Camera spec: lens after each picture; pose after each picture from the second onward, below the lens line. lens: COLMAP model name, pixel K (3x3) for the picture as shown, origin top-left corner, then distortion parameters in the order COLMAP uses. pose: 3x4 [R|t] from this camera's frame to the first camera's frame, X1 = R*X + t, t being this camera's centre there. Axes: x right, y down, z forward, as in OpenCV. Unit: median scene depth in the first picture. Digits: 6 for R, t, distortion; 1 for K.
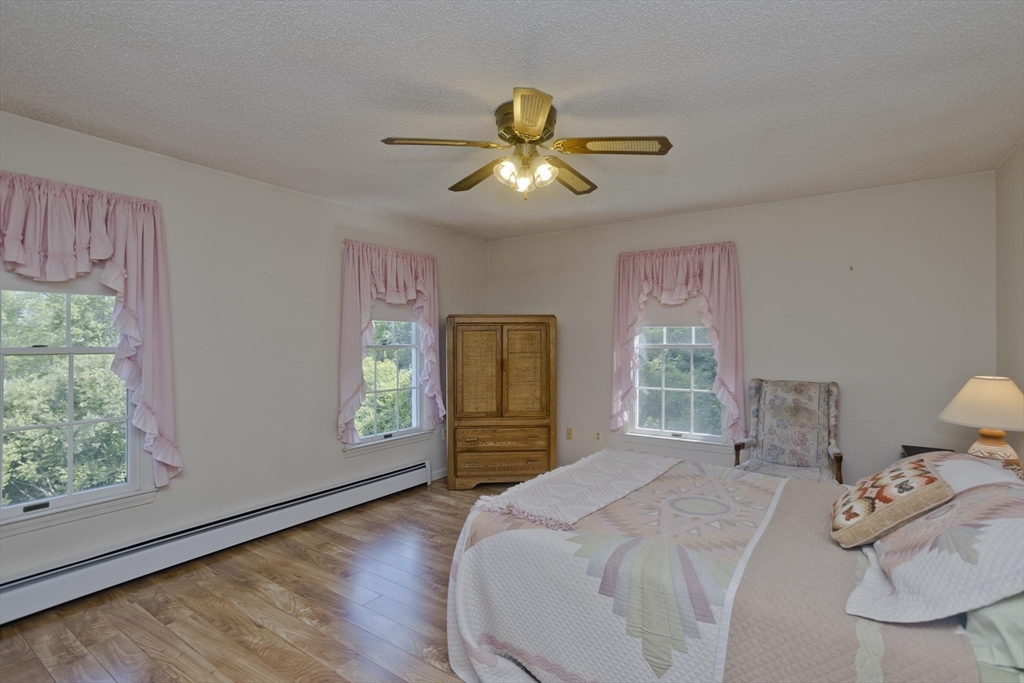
lens RADIAL K [[493.9, 0, 520.3], [0, 493.9, 324.3], [0, 0, 1]] dist [-0.049344, 0.031790]
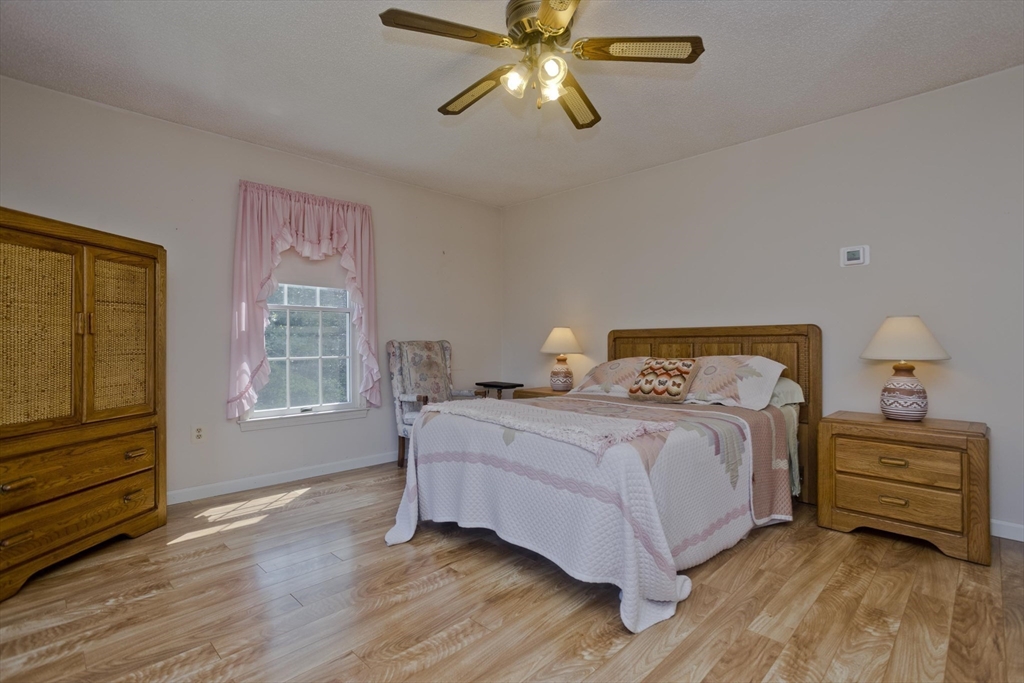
lens RADIAL K [[493.9, 0, 520.3], [0, 493.9, 324.3], [0, 0, 1]] dist [-0.049344, 0.031790]
pose [[0.181442, 0.032043, 0.982879, -0.469071], [-0.027469, 0.999244, -0.027506, 0.088104], [-0.983018, -0.022008, 0.182185, 0.474403]]
